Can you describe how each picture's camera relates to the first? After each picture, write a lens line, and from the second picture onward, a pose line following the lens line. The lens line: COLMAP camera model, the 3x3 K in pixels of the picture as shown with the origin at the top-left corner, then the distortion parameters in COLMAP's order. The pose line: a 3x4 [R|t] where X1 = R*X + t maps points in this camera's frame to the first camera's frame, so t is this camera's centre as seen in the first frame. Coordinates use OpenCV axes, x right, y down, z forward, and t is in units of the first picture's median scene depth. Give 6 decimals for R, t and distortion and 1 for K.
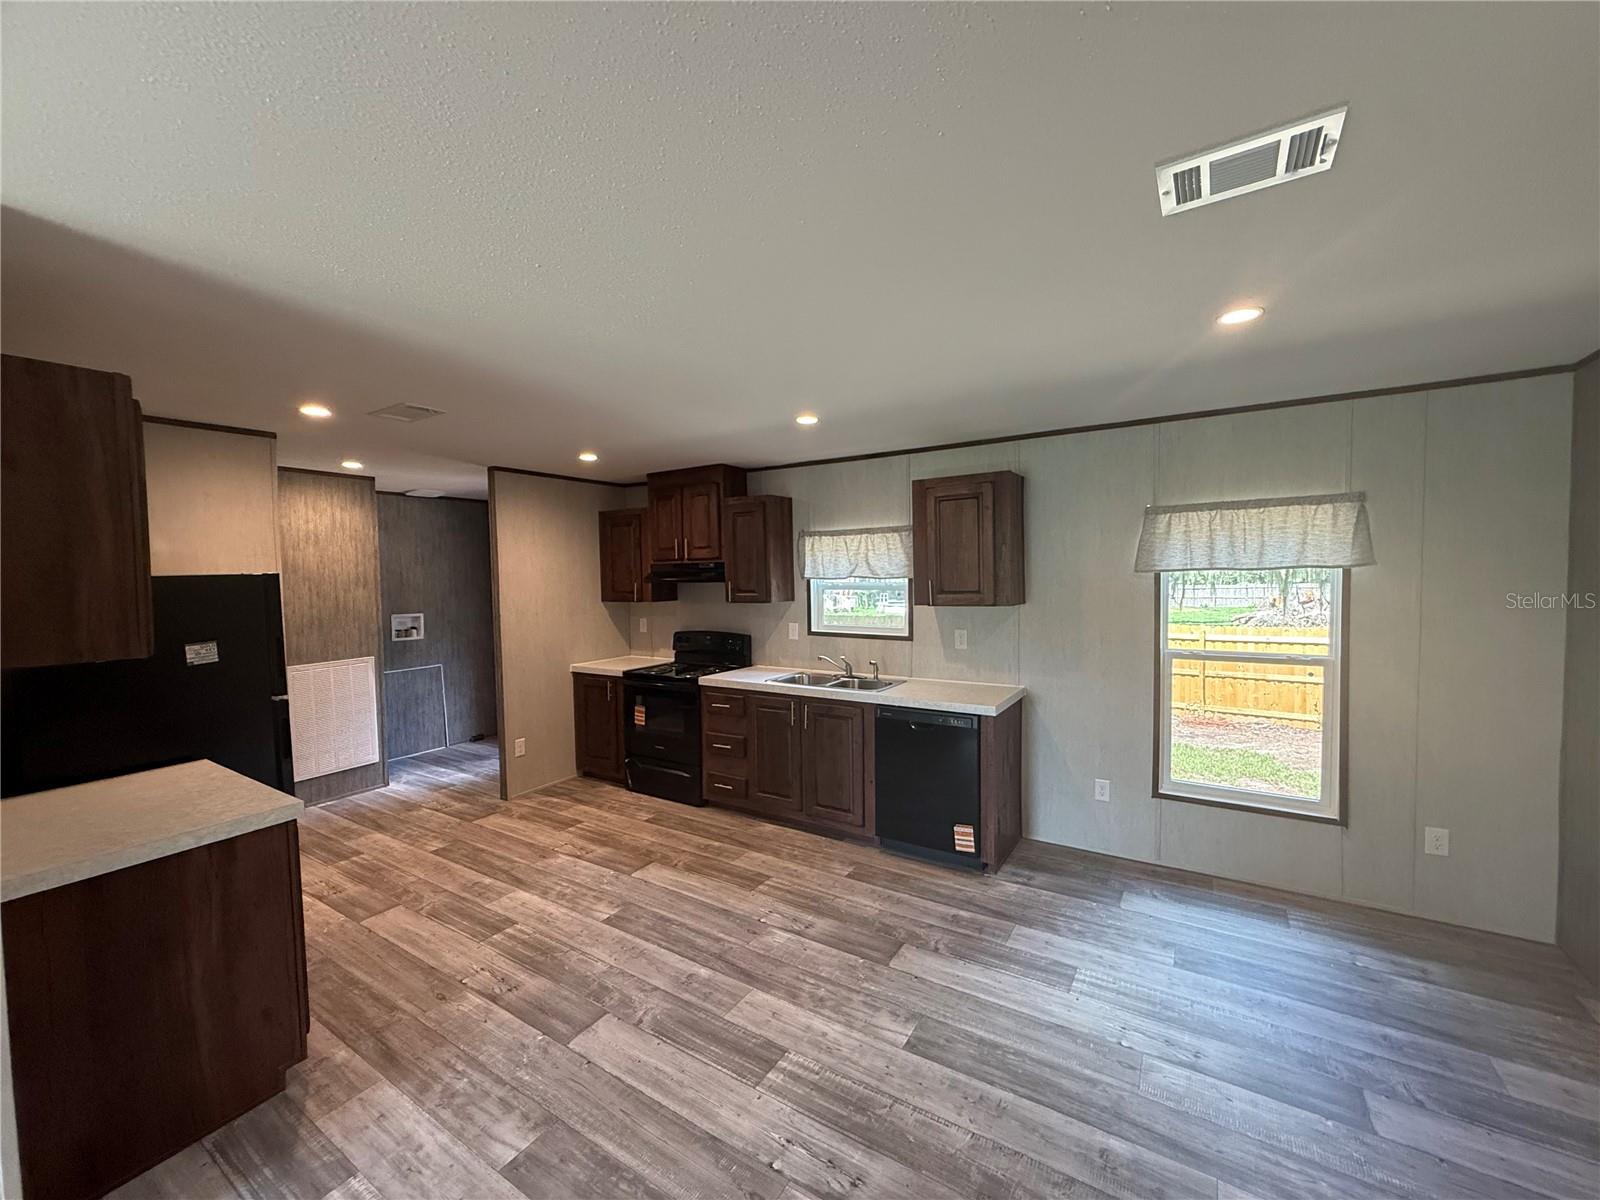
lens RADIAL K [[641.8, 0, 800.0], [0, 641.8, 600.0], [0, 0, 1]] dist [0.001327, 0.000018]
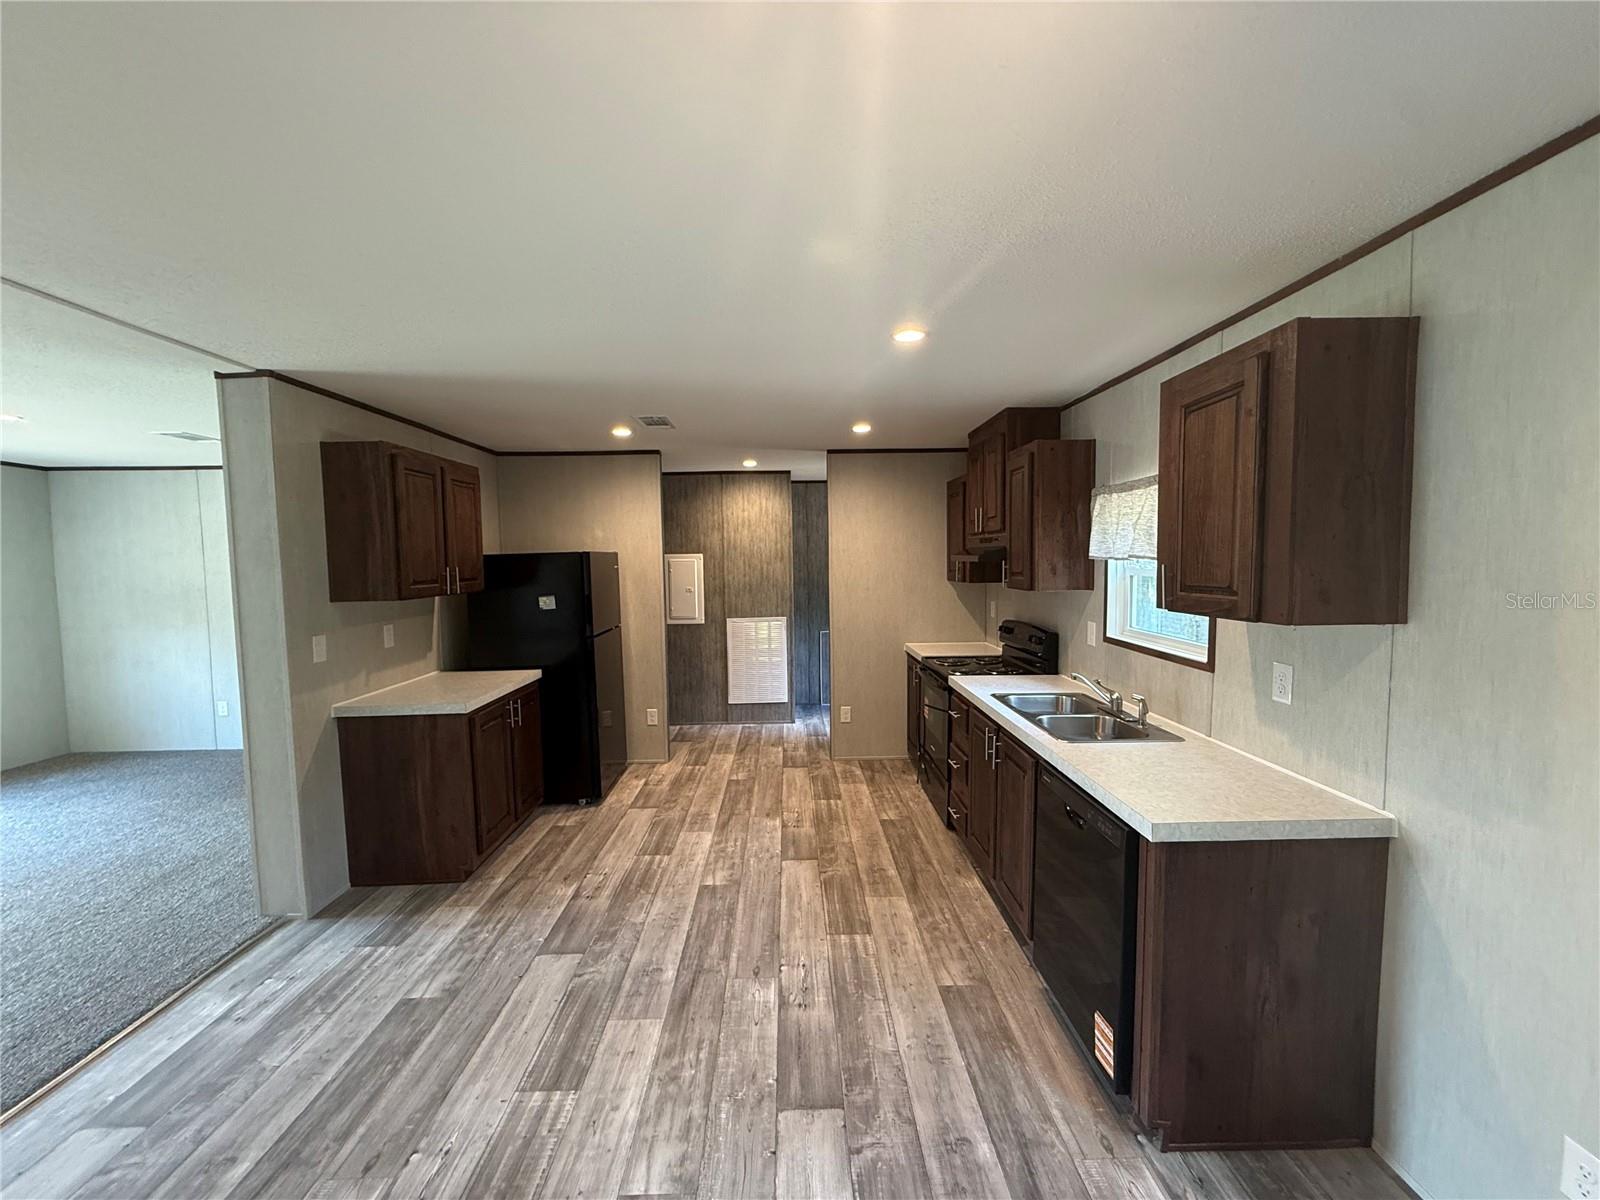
lens RADIAL K [[641.8, 0, 800.0], [0, 641.8, 600.0], [0, 0, 1]] dist [0.001327, 0.000018]
pose [[0.550187, 0.065043, -0.832505, 0.490412], [-0.029781, 0.997856, 0.058280, -0.022859], [0.834510, -0.007272, 0.550944, 0.444468]]
